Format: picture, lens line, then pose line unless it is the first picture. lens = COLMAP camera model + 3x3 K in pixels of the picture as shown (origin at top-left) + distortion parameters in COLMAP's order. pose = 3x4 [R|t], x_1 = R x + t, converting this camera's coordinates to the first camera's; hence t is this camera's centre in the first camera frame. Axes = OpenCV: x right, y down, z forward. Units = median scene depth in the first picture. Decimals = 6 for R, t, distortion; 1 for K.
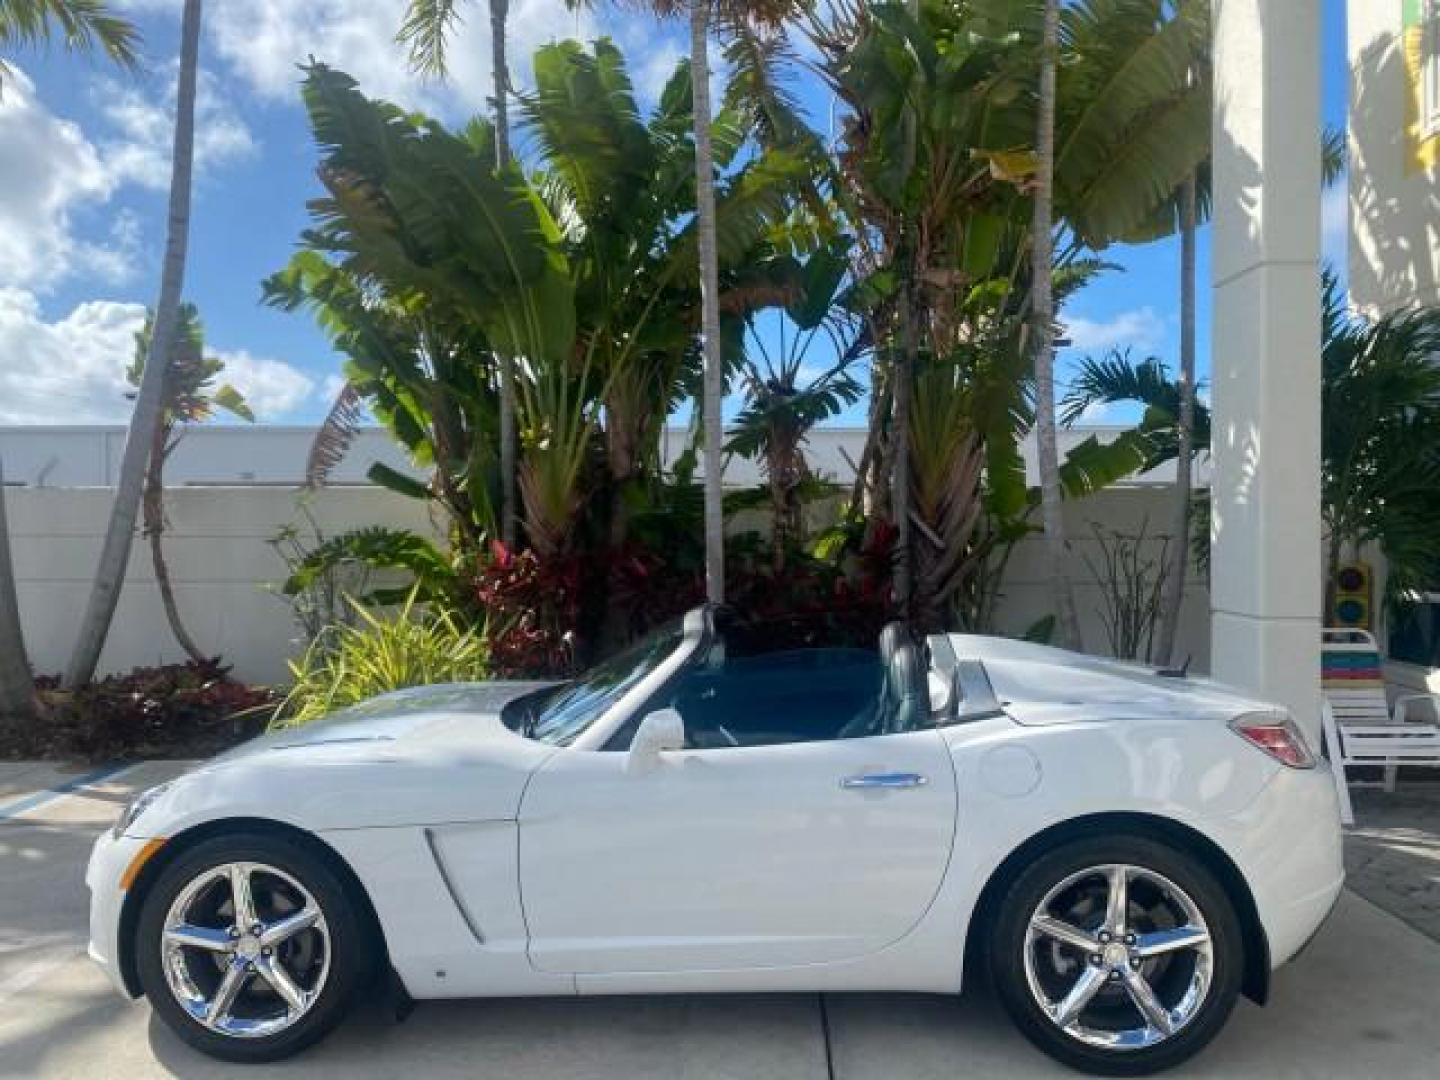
lens RADIAL K [[1104.5, 0, 725.2], [0, 1104.5, 536.0], [0, 0, 1]] dist [0.038983, -0.049139]
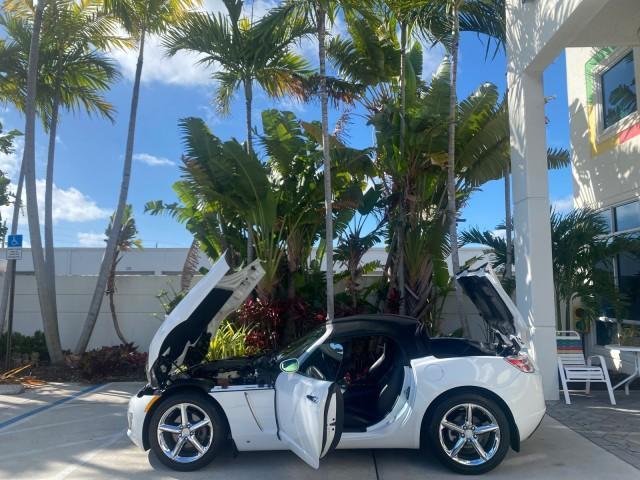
lens RADIAL K [[490.9, 0, 321.5], [0, 490.9, 232.9], [0, 0, 1]] dist [0.038983, -0.049139]
pose [[0.999946, 0.000041, -0.010369, -0.017480], [-0.001305, 0.992549, -0.121839, -0.003413], [0.010287, 0.121846, 0.992496, -0.172613]]
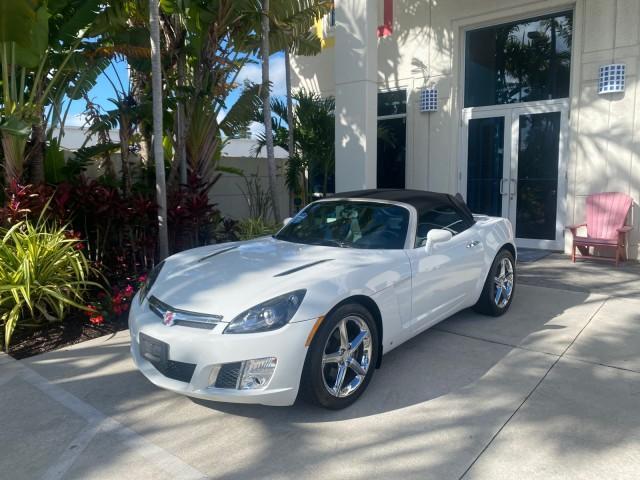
lens RADIAL K [[490.9, 0, 318.2], [0, 490.9, 235.2], [0, 0, 1]] dist [0.038983, -0.049139]
pose [[0.618276, -0.102825, 0.779206, -0.505053], [0.018531, 0.993037, 0.116339, 0.009246], [-0.785743, -0.057490, 0.615876, 0.195890]]
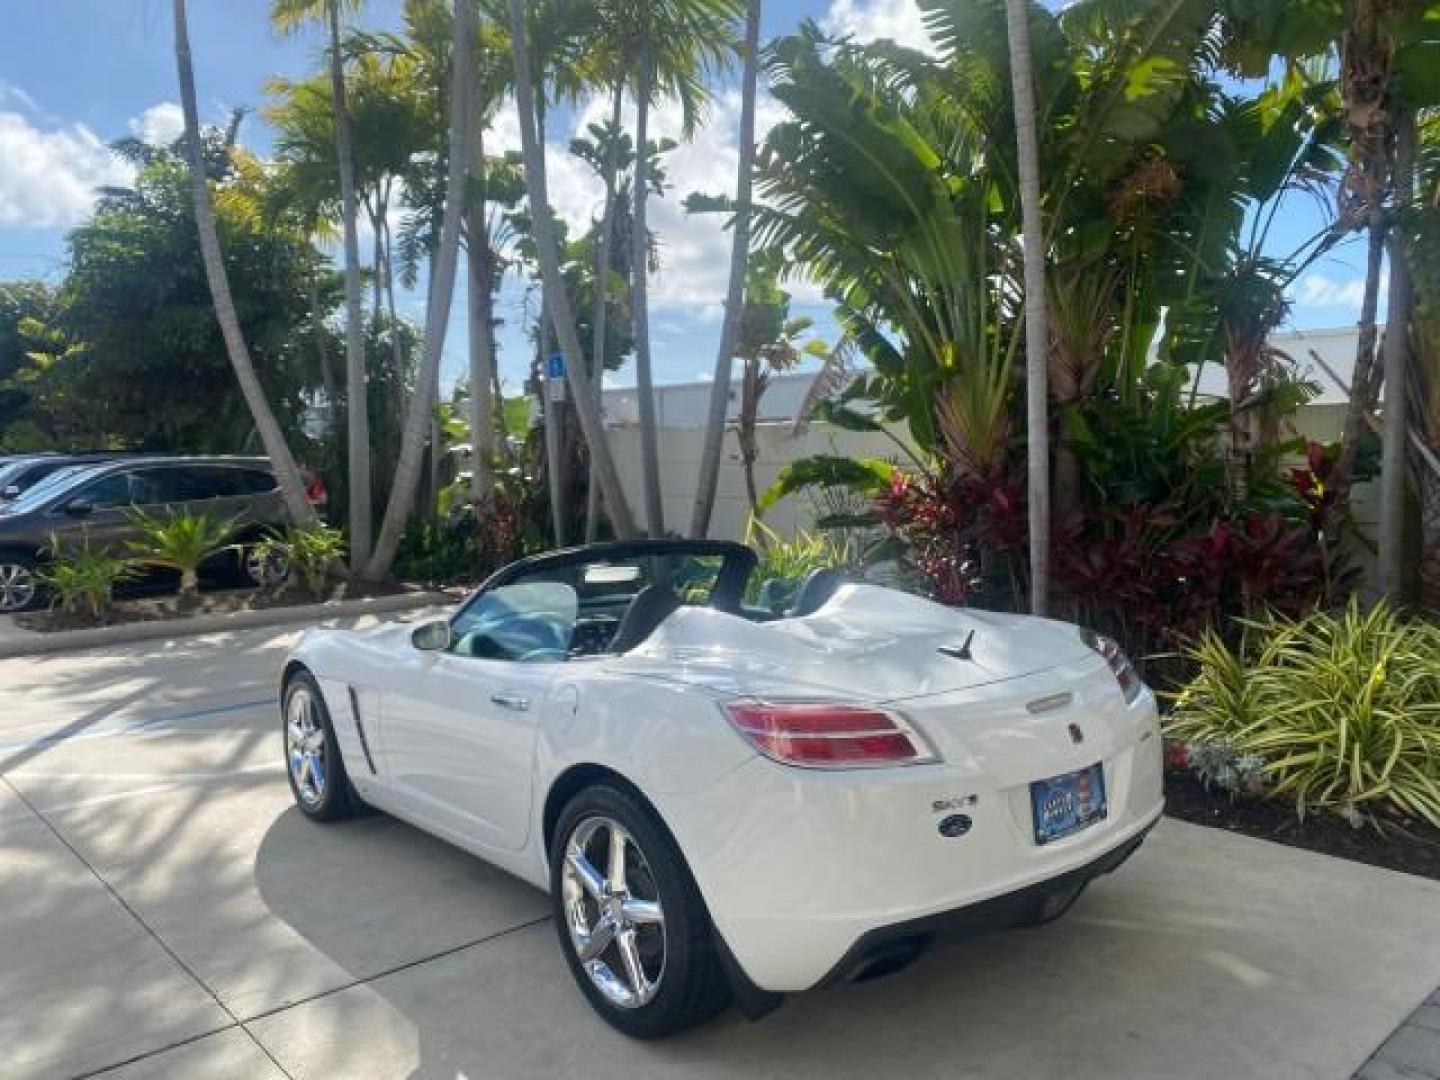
lens RADIAL K [[1104.5, 0, 720.2], [0, 1104.5, 527.8], [0, 0, 1]] dist [0.038983, -0.049139]
pose [[0.679944, 0.043281, -0.731986, 0.447873], [0.005002, 0.997959, 0.063655, -0.008960], [0.733247, -0.046943, 0.678340, 0.169312]]
